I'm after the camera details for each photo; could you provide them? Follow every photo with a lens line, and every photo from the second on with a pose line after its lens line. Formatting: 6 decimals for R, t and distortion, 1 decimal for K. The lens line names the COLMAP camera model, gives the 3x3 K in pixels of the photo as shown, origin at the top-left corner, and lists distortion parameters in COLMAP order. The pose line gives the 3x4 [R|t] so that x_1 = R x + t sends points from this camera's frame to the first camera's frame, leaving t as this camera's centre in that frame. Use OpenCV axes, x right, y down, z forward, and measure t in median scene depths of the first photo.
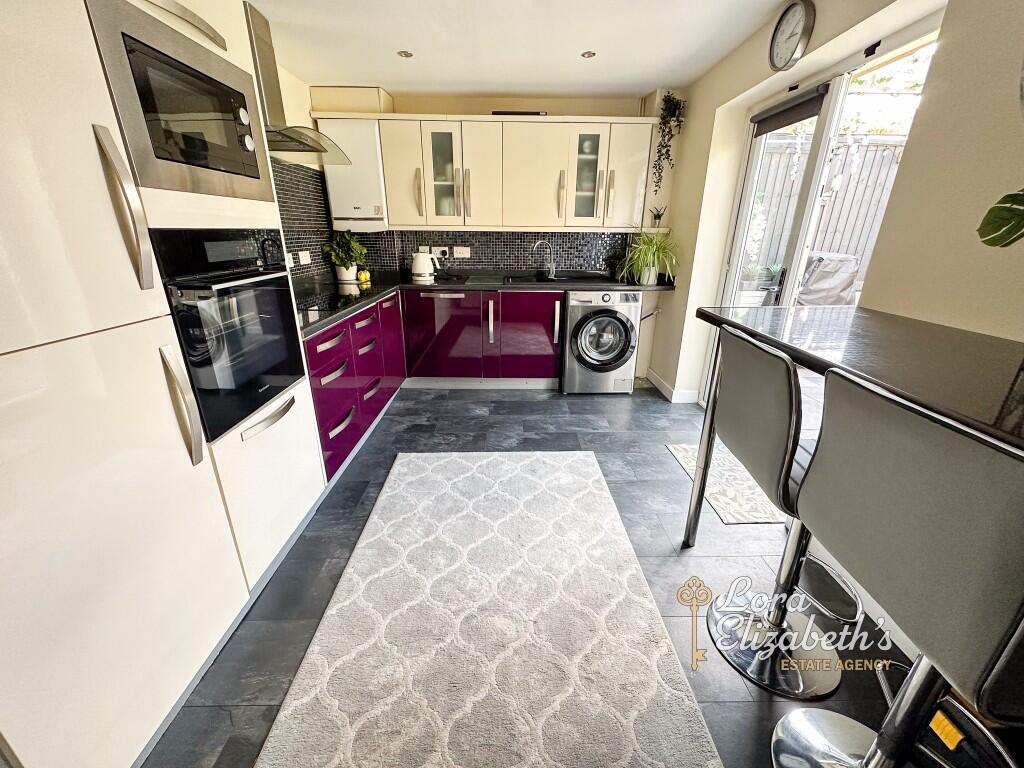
lens RADIAL K [[410.0, 0, 516.7], [0, 410.0, 383.3], [0, 0, 1]] dist [0.000389, -0.000037]
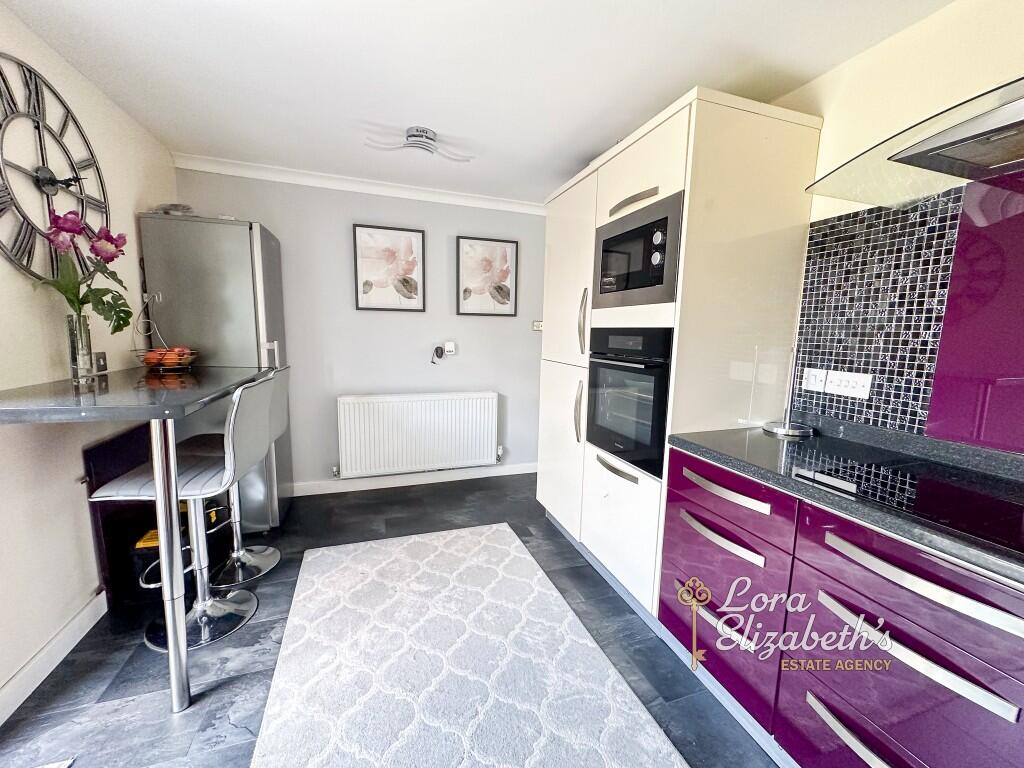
lens RADIAL K [[410.0, 0, 514.2], [0, 410.0, 384.9], [0, 0, 1]] dist [0.000389, -0.000037]
pose [[-0.949049, 0.008693, -0.315007, 0.093742], [-0.140358, 0.883329, 0.447246, -0.683169], [0.282143, 0.468672, -0.837103, 1.894852]]
